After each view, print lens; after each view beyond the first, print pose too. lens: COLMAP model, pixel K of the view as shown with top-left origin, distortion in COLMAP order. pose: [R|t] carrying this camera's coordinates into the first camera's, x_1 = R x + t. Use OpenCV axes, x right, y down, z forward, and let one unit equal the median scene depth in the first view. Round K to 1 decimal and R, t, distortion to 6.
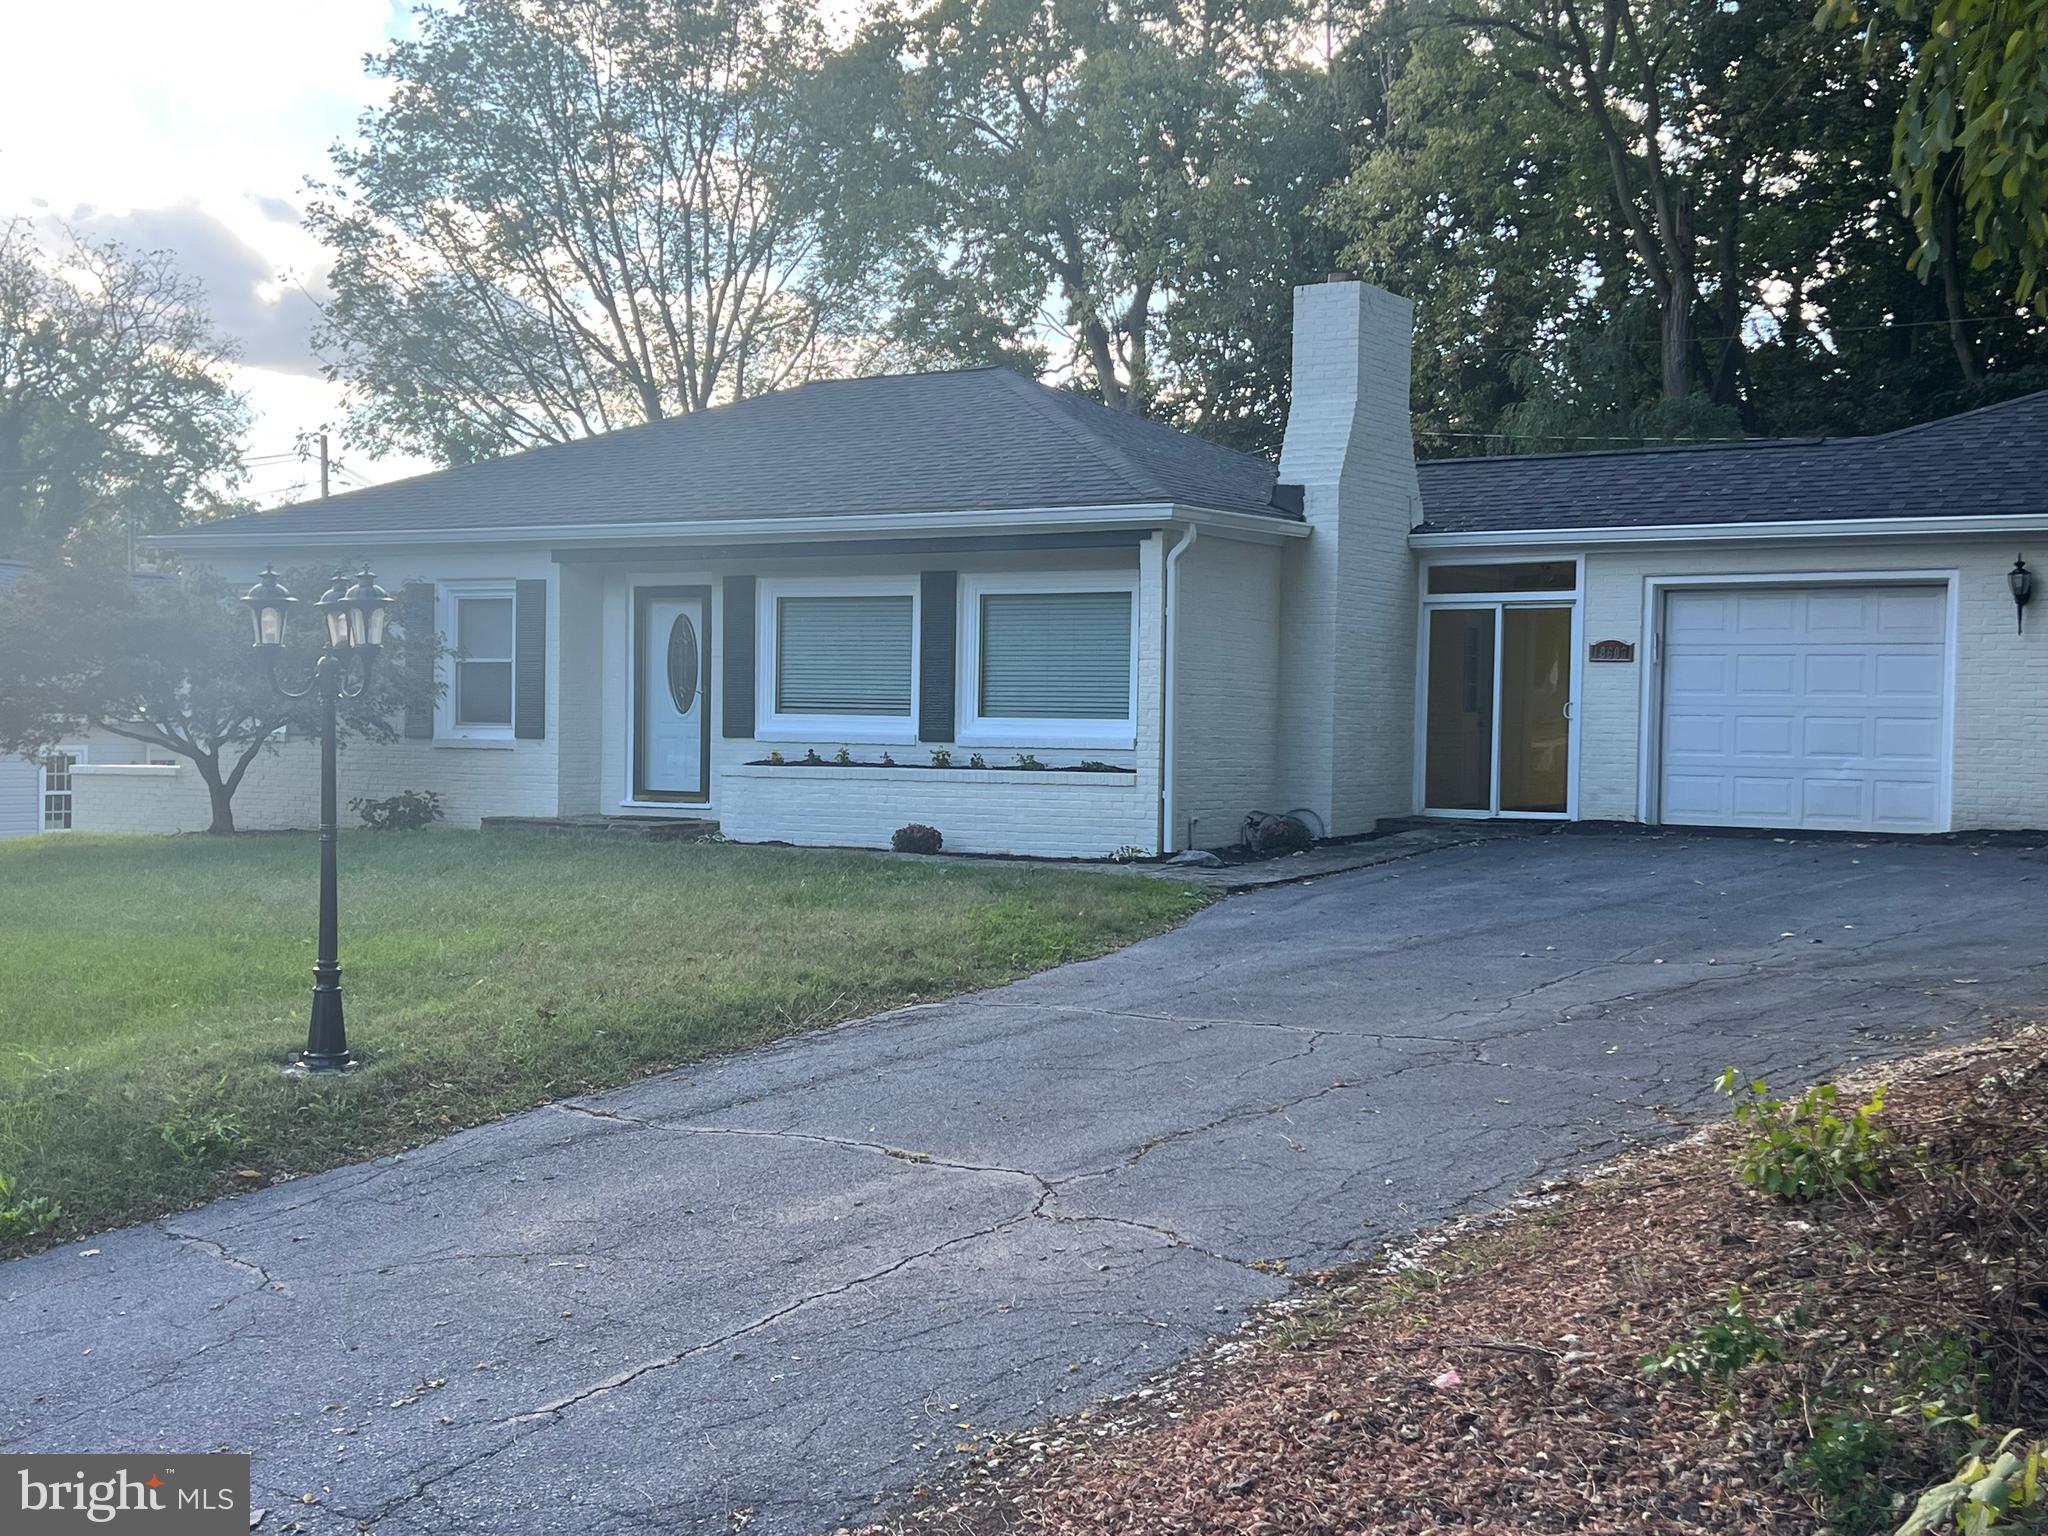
lens RADIAL K [[2345.5, 0, 1034.1], [0, 2345.5, 786.6], [0, 0, 1]] dist [0.095848, 0.000000]
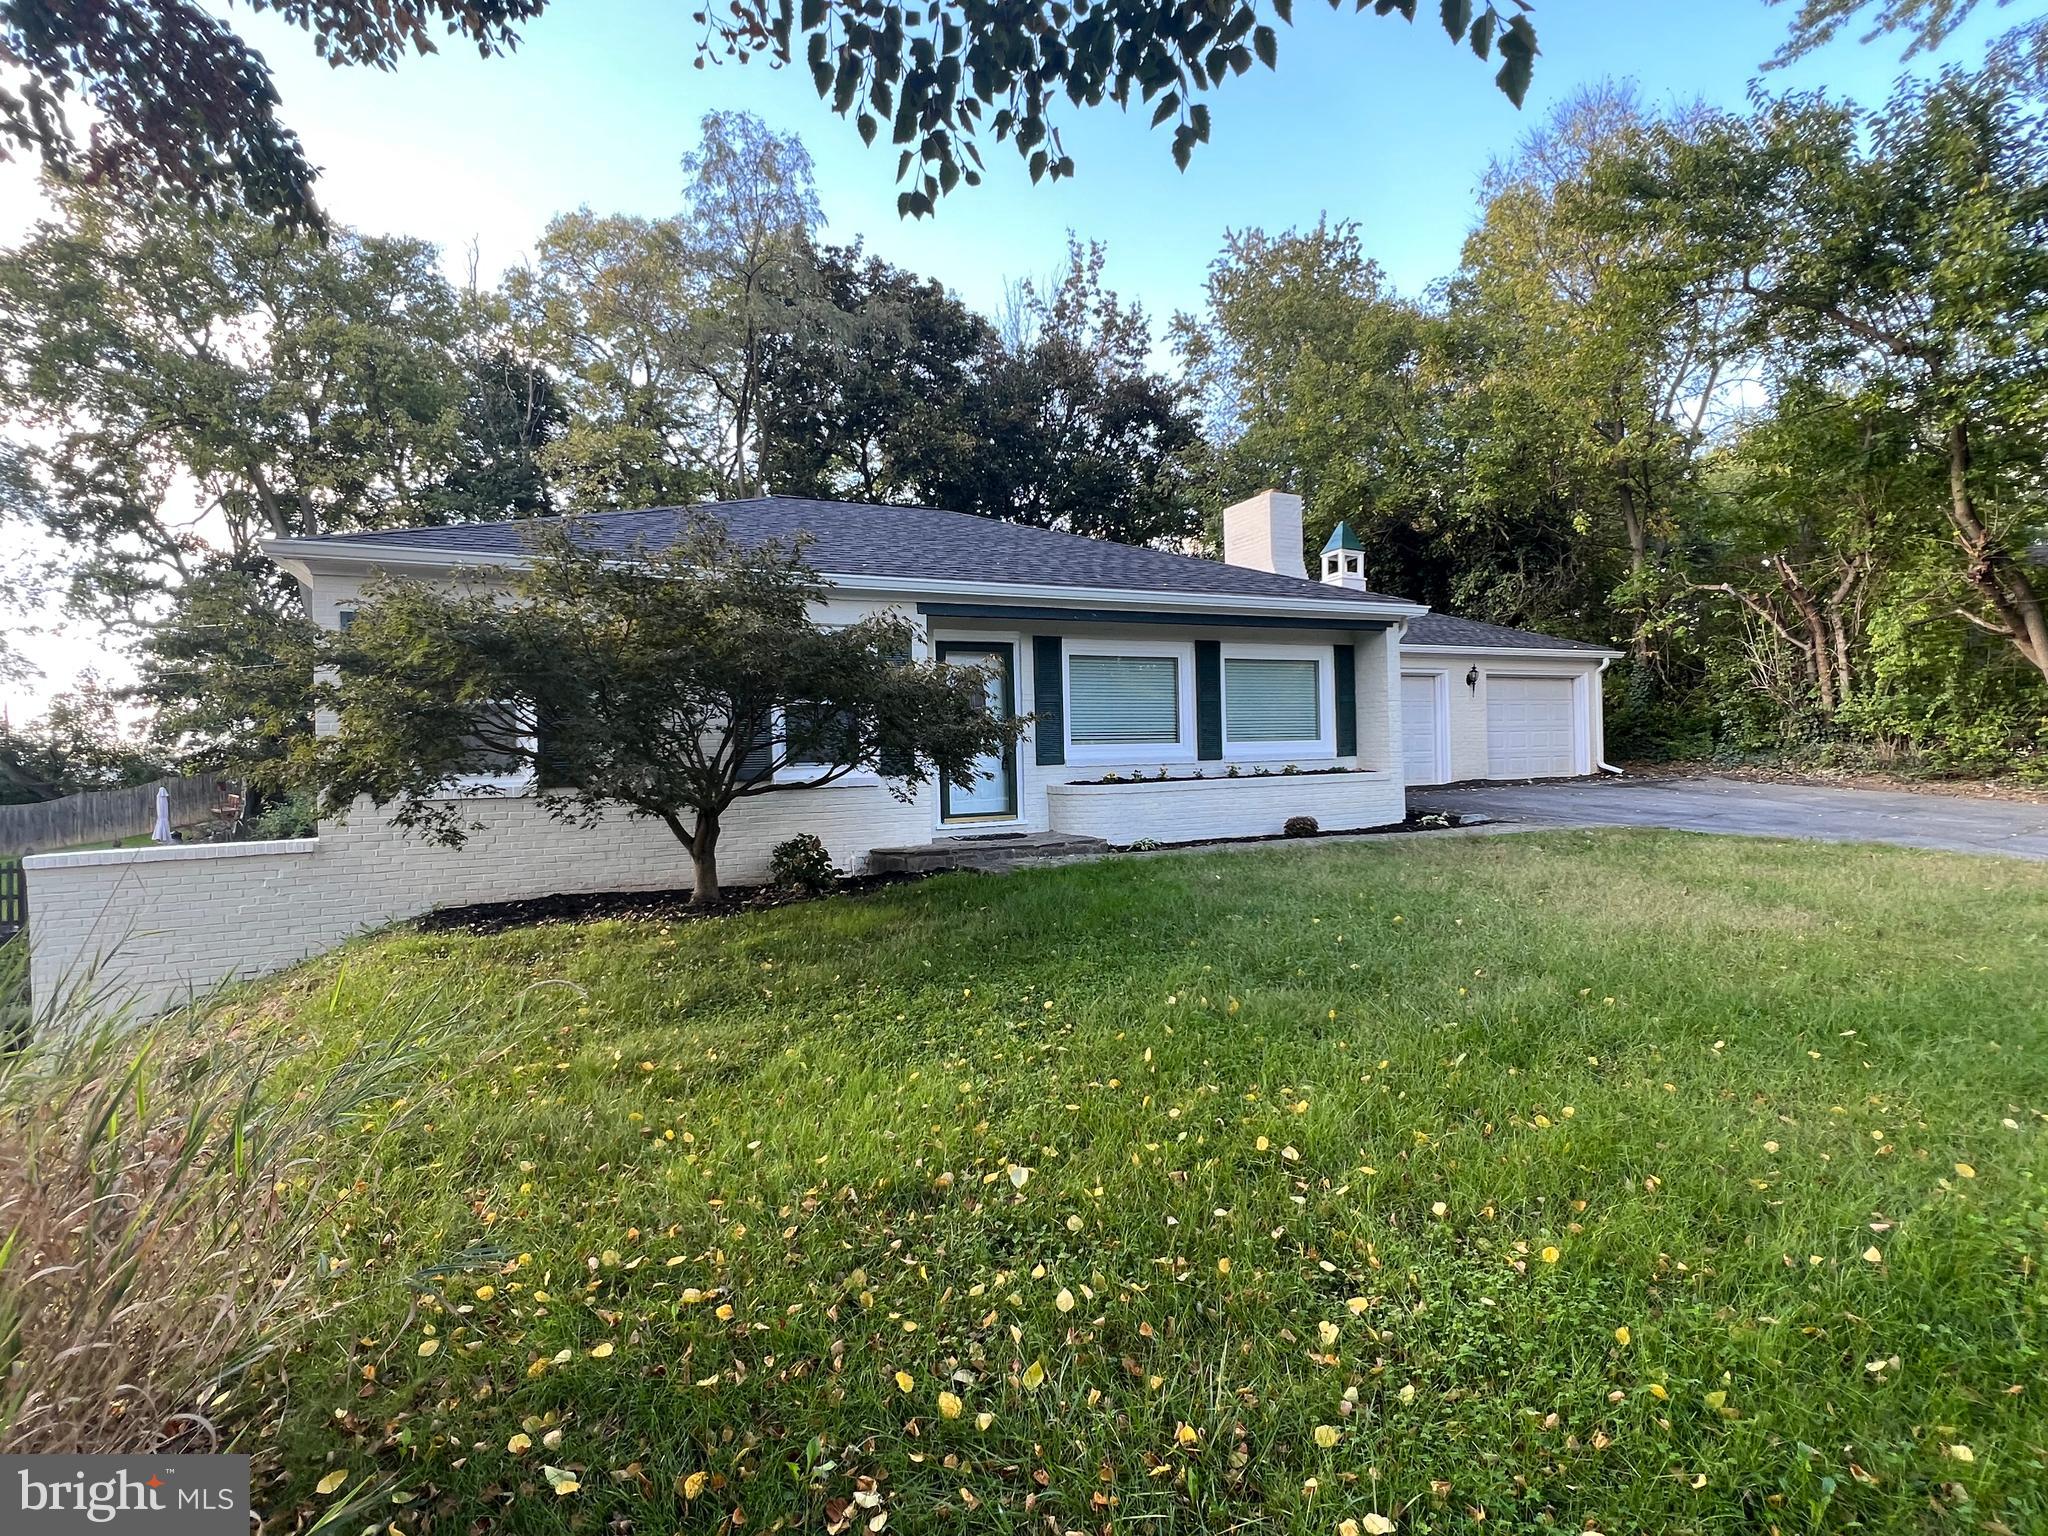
lens RADIAL K [[981.5, 0, 1016.2], [0, 981.5, 755.2], [0, 0, 1]] dist [-0.010028, 0.002219]
pose [[0.561648, -0.029928, 0.826835, -0.581672], [0.056453, 0.998403, -0.002209, -0.026543], [-0.825448, 0.047918, 0.562441, 0.738203]]
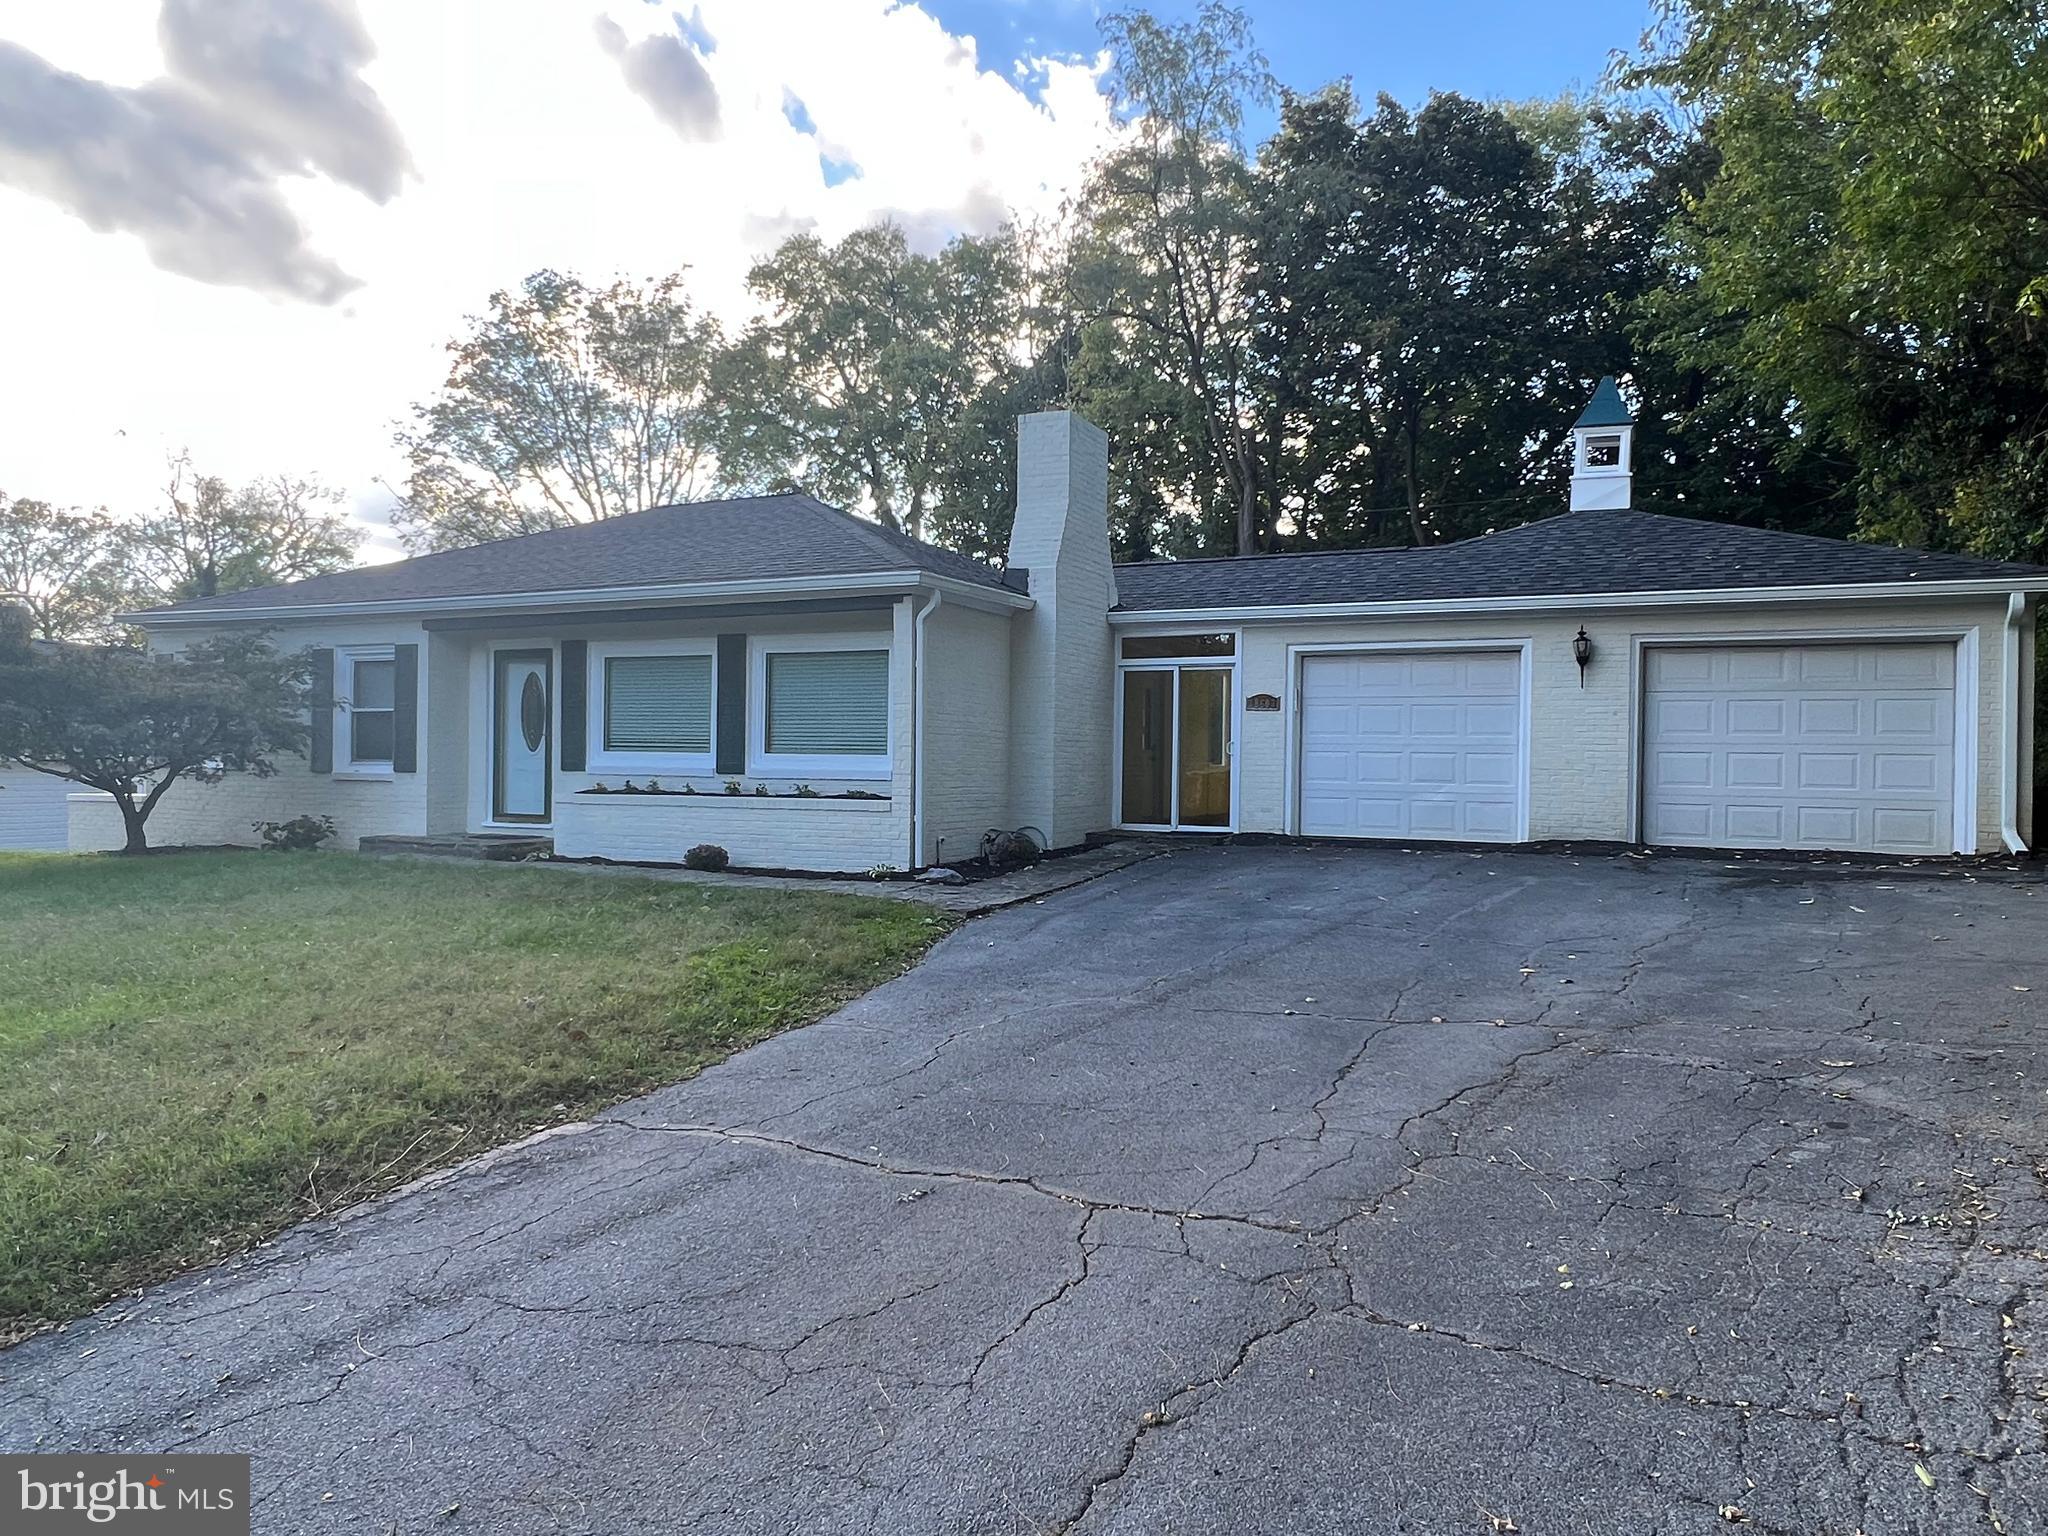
lens RADIAL K [[1272.0, 0, 1016.1], [0, 1272.0, 764.0], [0, 0, 1]] dist [-0.009506, 0.001053]
pose [[0.993342, -0.003146, 0.115164, 0.028999], [0.005844, 0.999716, -0.023102, -0.008075], [-0.115058, 0.023621, 0.993078, 0.318840]]
